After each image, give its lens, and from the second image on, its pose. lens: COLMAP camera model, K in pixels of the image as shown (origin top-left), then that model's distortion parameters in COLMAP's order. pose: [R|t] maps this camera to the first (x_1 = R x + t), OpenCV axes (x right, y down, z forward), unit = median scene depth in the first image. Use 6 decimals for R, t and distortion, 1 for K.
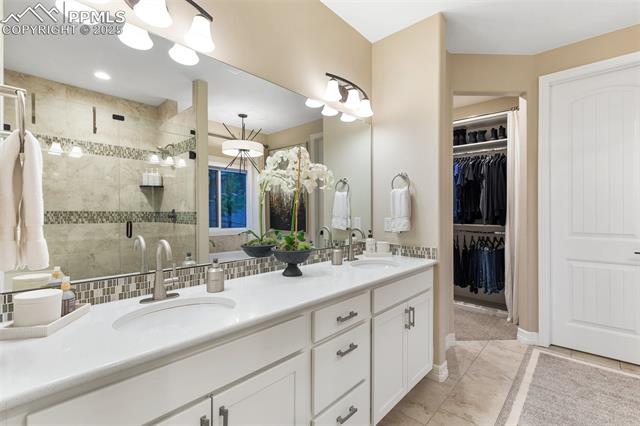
lens RADIAL K [[288.6, 0, 325.1], [0, 288.6, 211.4], [0, 0, 1]] dist [0.006639, 0.000997]
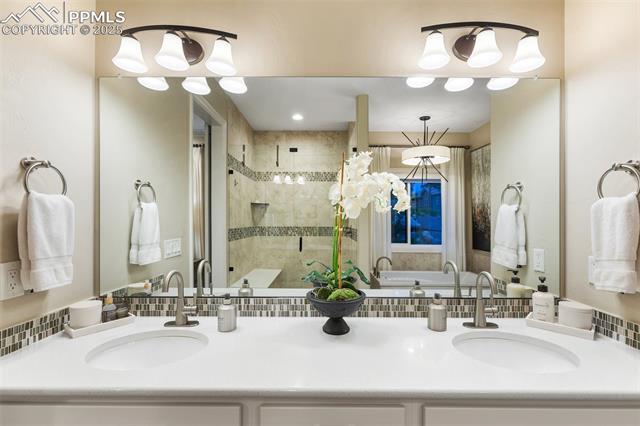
lens RADIAL K [[288.6, 0, 320.9], [0, 288.6, 219.3], [0, 0, 1]] dist [0.006639, 0.000997]
pose [[0.668862, -0.001460, -0.743385, 0.281887], [-0.000882, 0.999996, -0.002758, -0.040564], [0.743386, 0.002501, 0.668858, 0.335995]]
